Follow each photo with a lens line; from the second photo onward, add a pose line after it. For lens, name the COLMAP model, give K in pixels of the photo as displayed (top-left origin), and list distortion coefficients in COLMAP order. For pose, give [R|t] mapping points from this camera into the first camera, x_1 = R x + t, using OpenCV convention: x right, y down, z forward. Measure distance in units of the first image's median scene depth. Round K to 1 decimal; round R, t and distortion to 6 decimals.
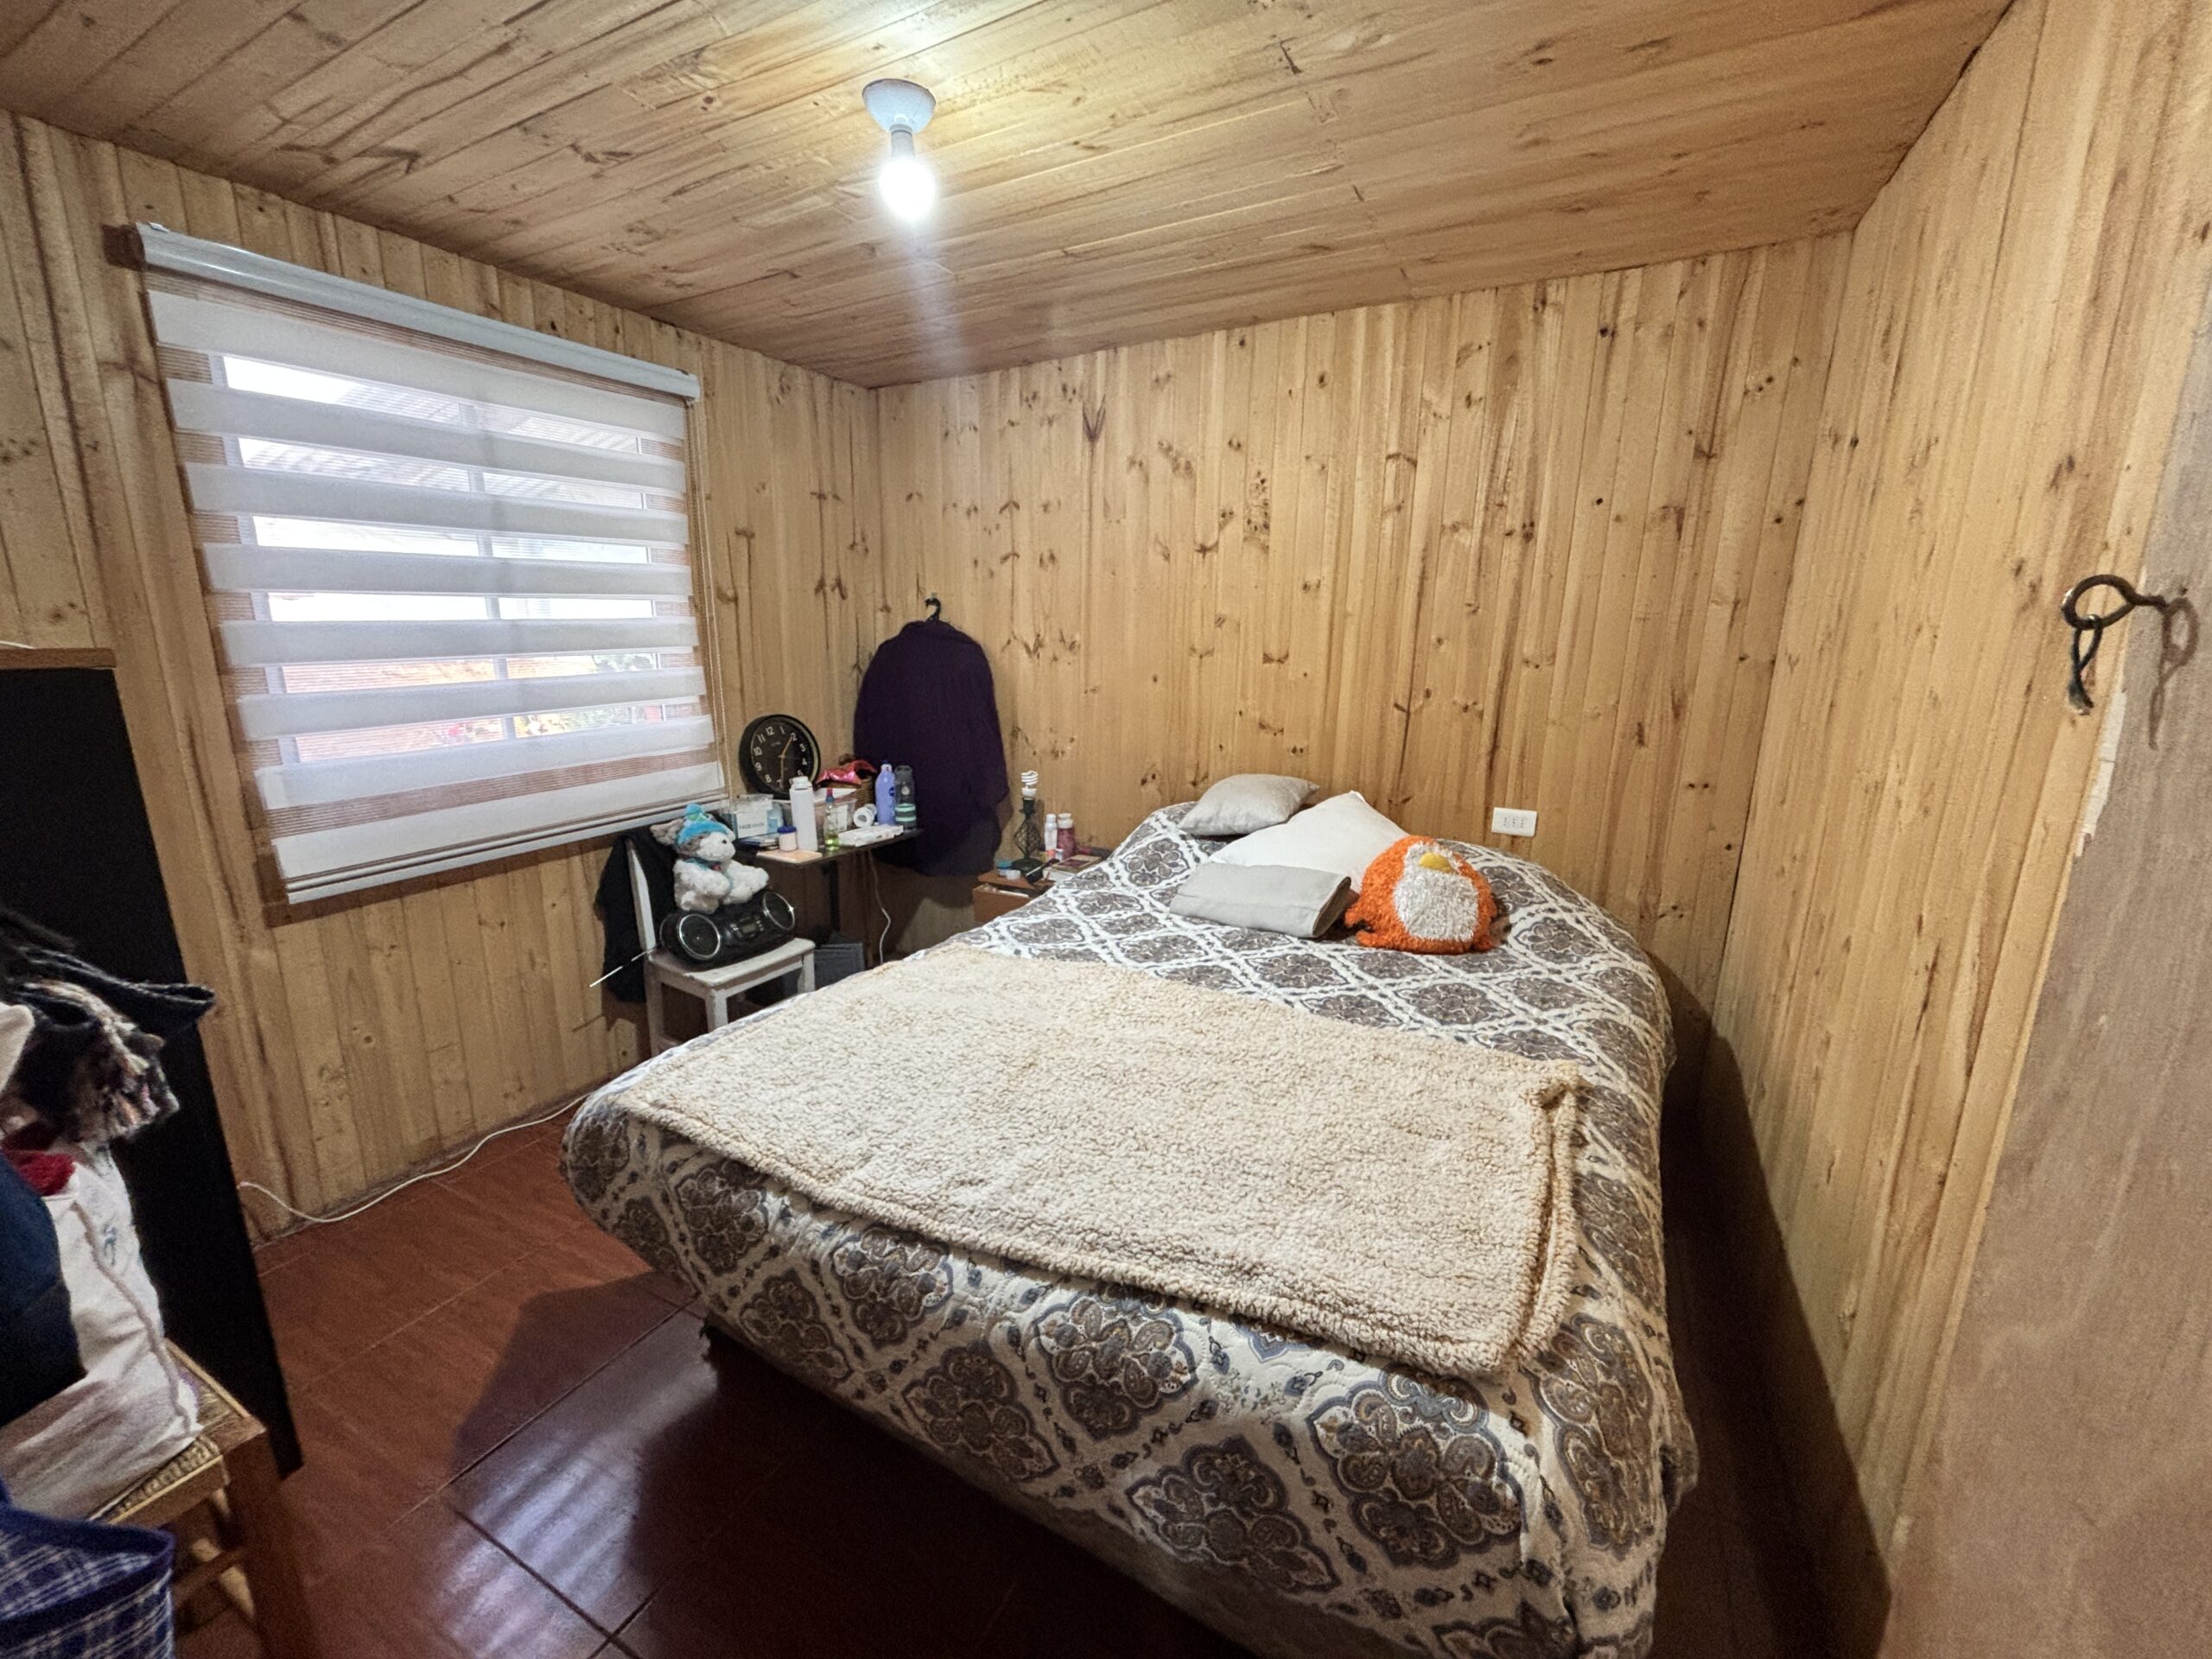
lens RADIAL K [[900.2, 0, 1107.2], [0, 900.2, 832.6], [0, 0, 1]] dist [0.004652, 0.000312]
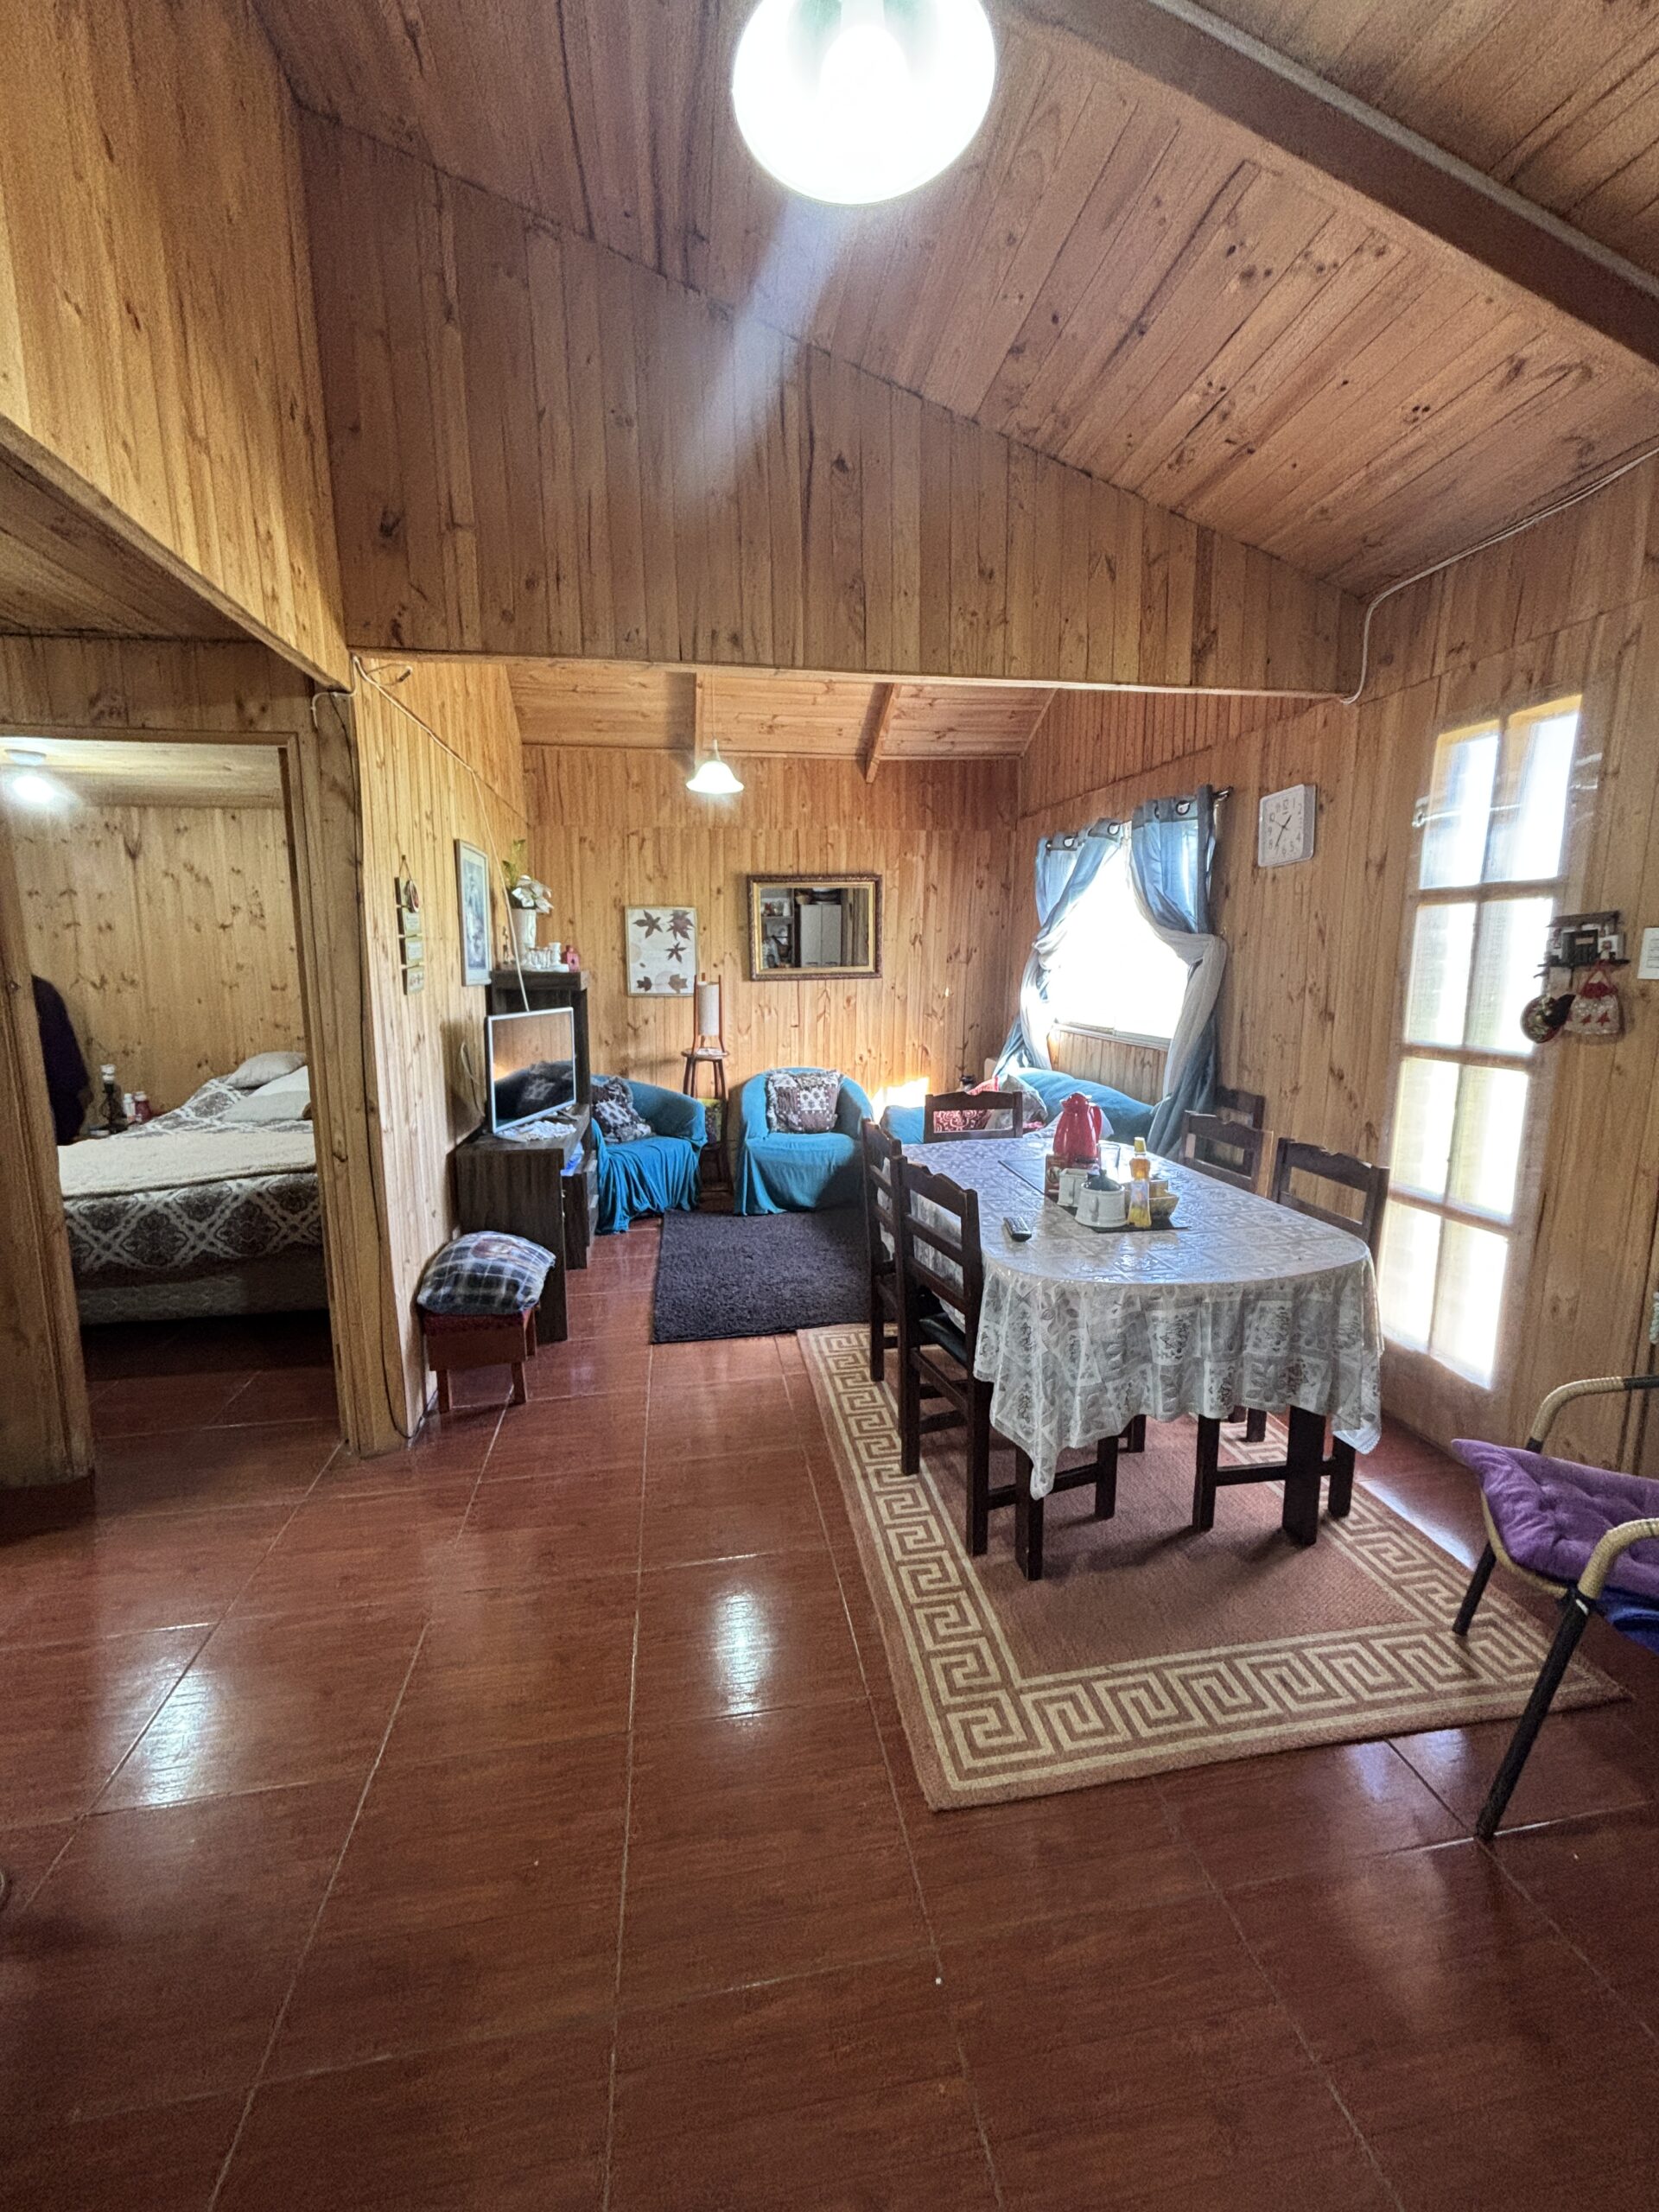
lens RADIAL K [[900.2, 0, 822.0], [0, 900.2, 1101.3], [0, 0, 1]] dist [0.004652, 0.000312]
pose [[0.798220, -0.103092, 0.593479, -0.061976], [0.134509, 0.990873, -0.008791, 0.306153], [-0.587156, 0.086846, 0.804801, -1.688850]]
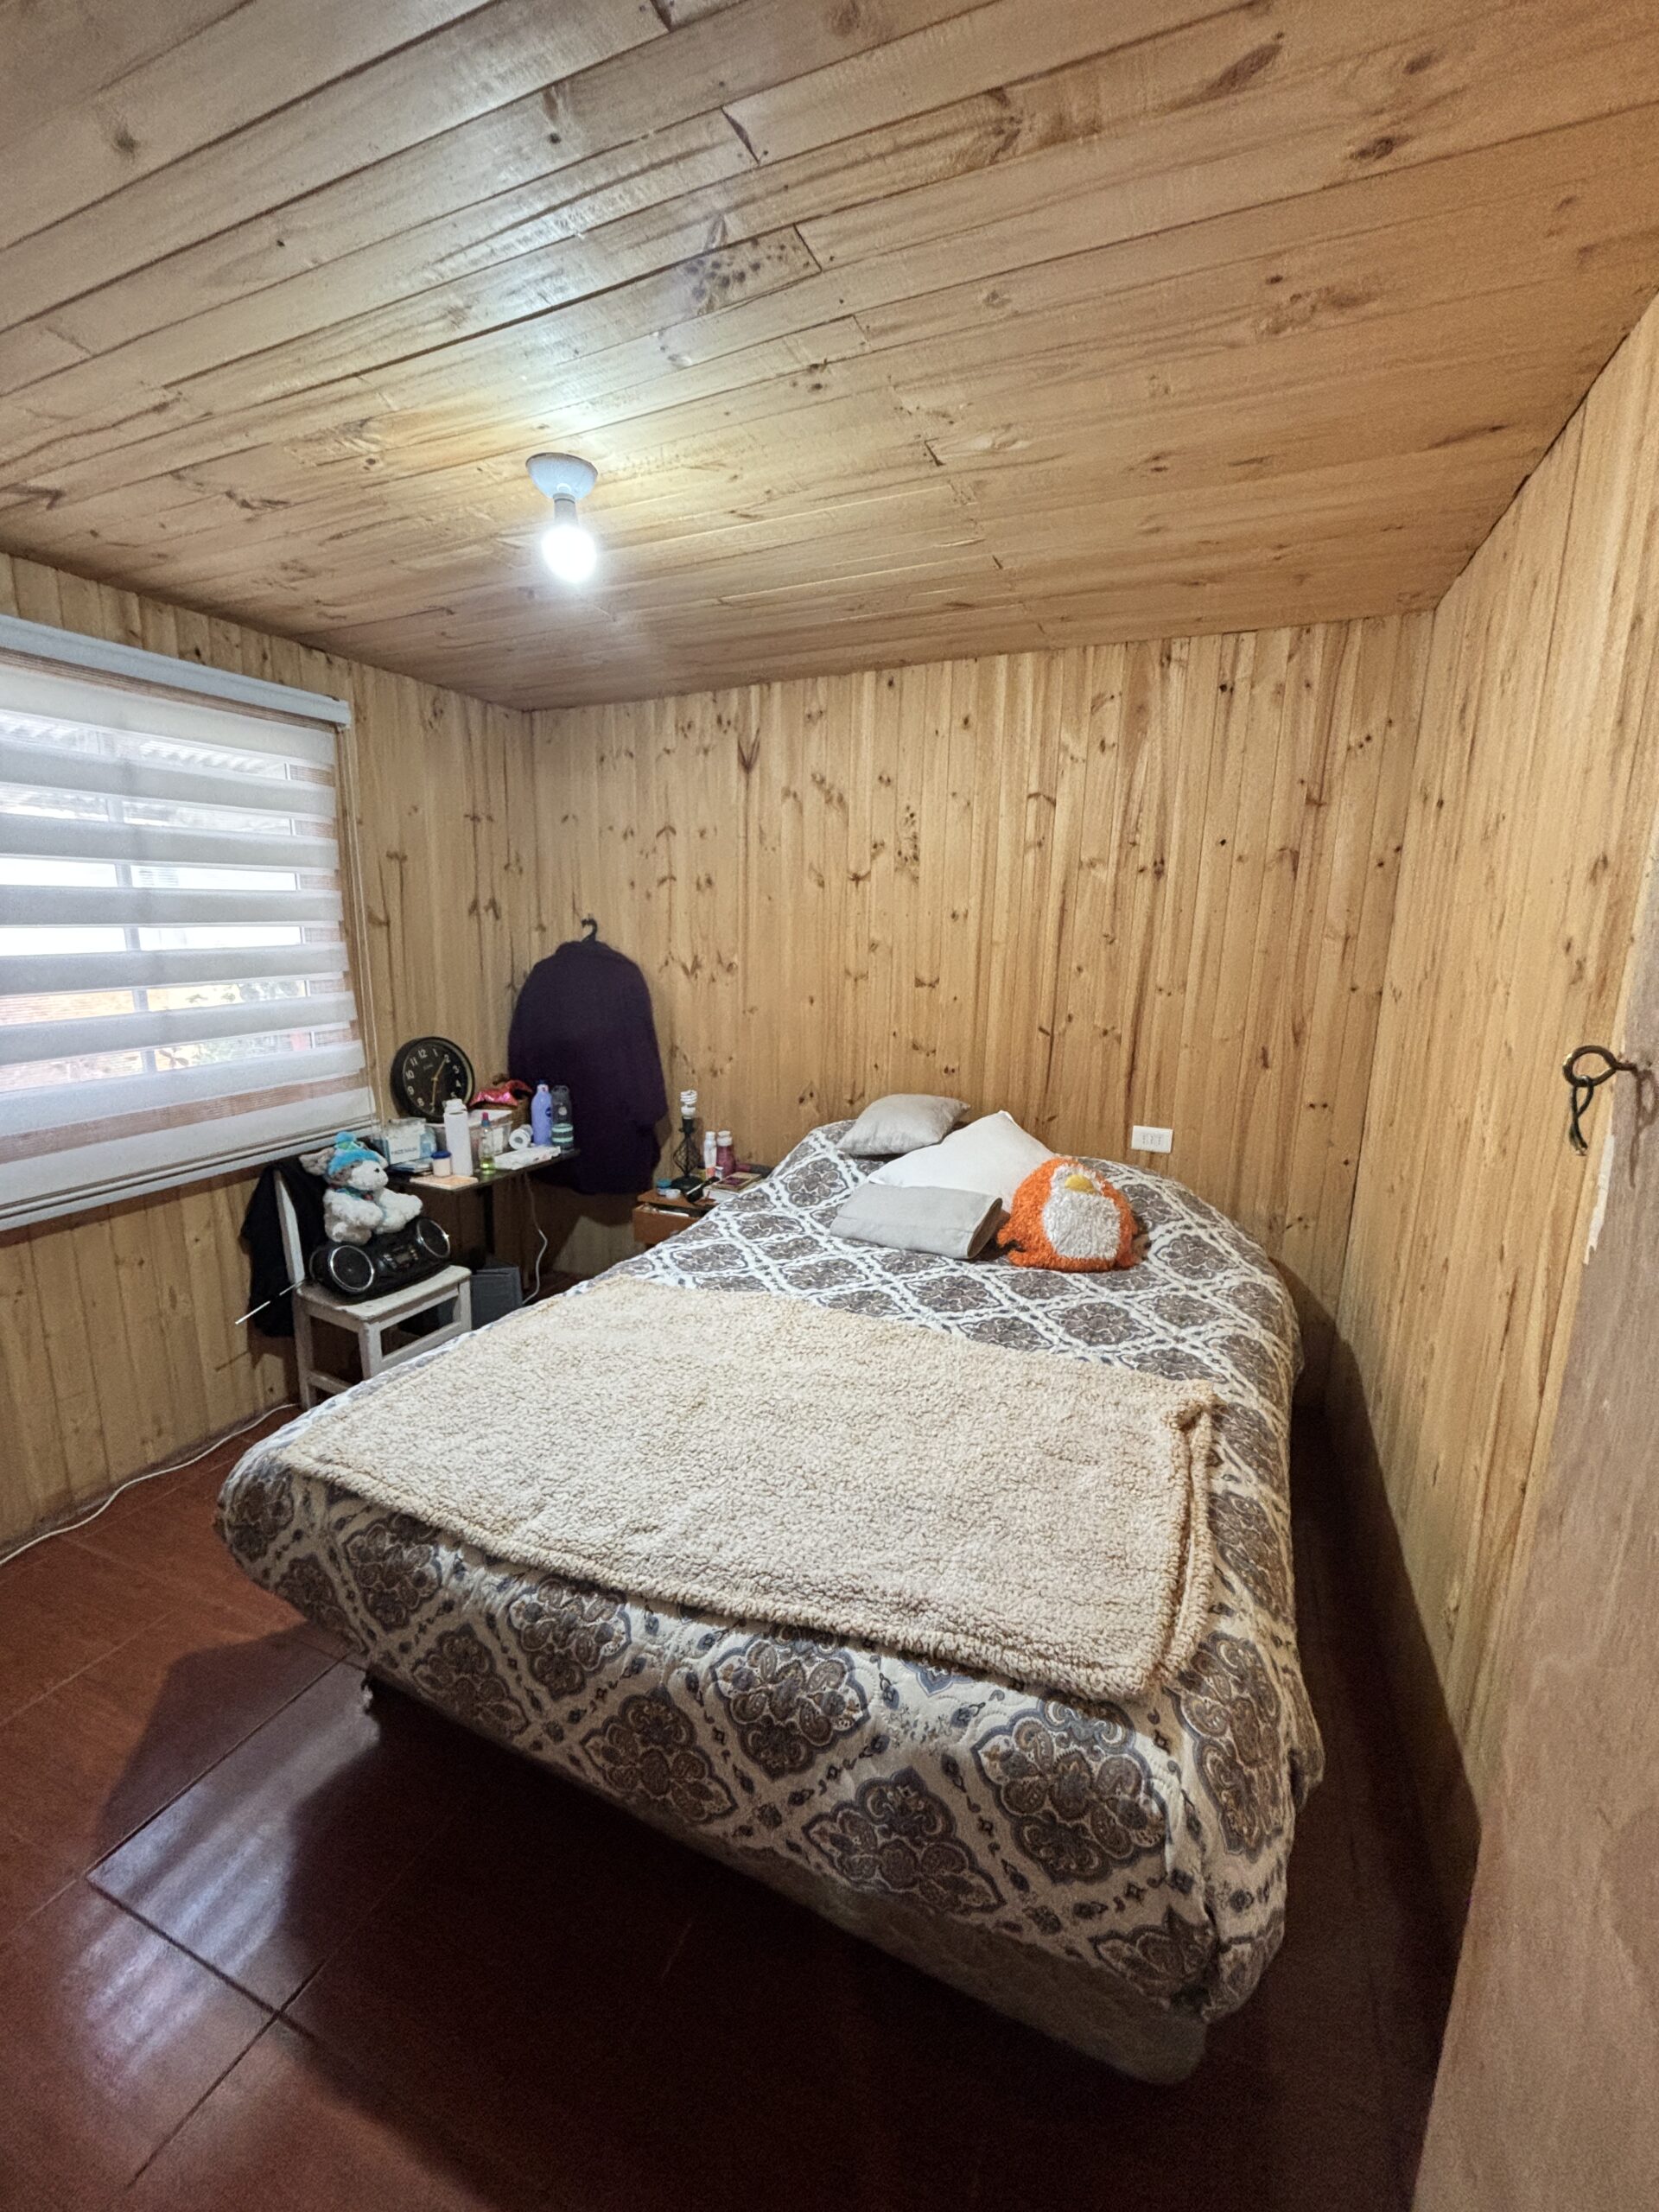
lens RADIAL K [[900.2, 0, 833.2], [0, 900.2, 1108.5], [0, 0, 1]] dist [0.004652, 0.000312]
pose [[0.996716, -0.012067, 0.080075, -0.009401], [0.013895, 0.999654, -0.022320, -0.043064], [-0.079778, 0.023360, 0.996539, -0.035405]]
